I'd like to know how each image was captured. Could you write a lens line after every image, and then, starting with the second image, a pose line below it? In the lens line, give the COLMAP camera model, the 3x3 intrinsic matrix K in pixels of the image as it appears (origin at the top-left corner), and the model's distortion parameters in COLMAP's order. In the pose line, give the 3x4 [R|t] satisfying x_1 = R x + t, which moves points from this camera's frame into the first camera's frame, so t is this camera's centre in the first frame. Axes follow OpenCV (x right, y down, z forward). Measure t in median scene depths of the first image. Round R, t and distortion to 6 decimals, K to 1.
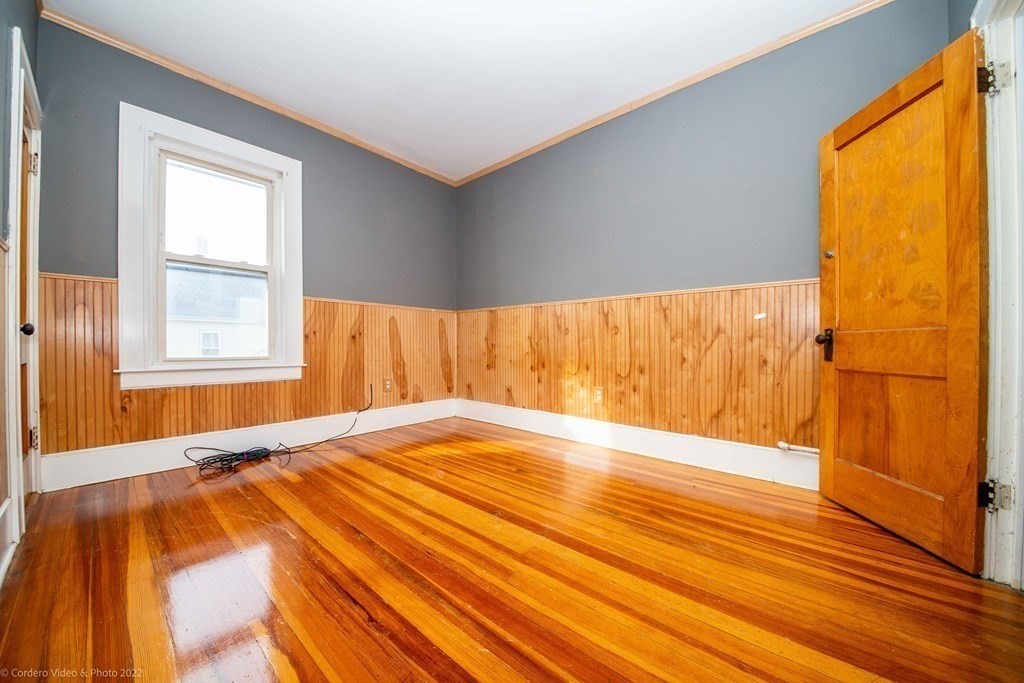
lens RADIAL K [[365.9, 0, 509.3], [0, 365.9, 344.9], [0, 0, 1]] dist [0.028004, -0.000140]
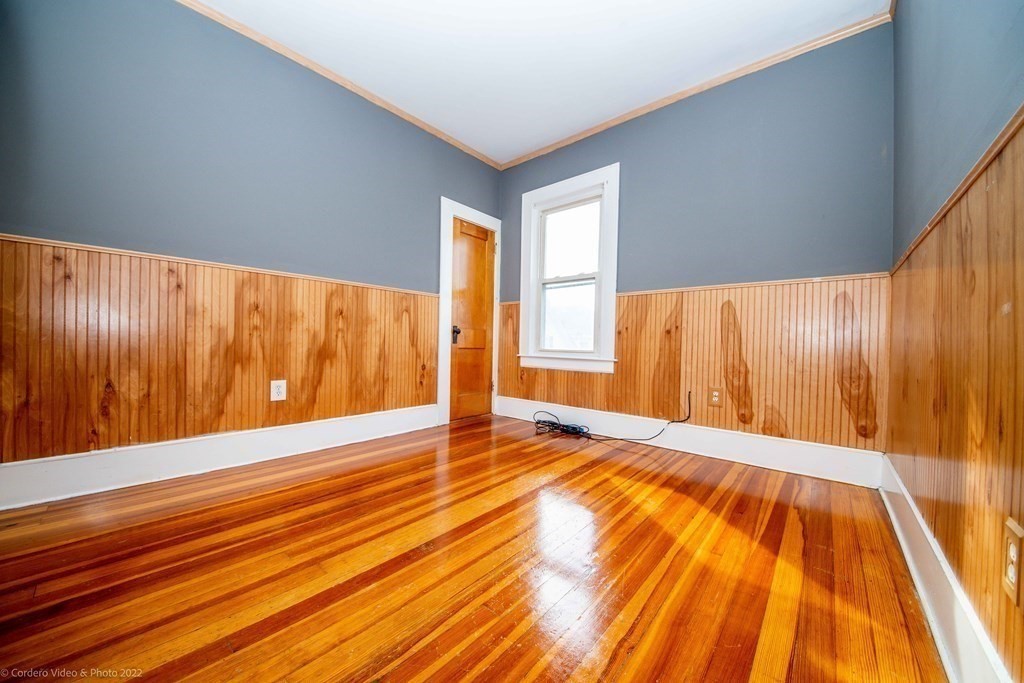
lens RADIAL K [[363.2, 0, 518.5], [0, 363.2, 349.7], [0, 0, 1]] dist [-0.011643, -0.000236]
pose [[0.019969, 0.017712, -0.999644, 0.443884], [-0.017967, 0.999688, 0.017354, 0.012663], [0.999639, 0.017614, 0.020281, 0.712450]]
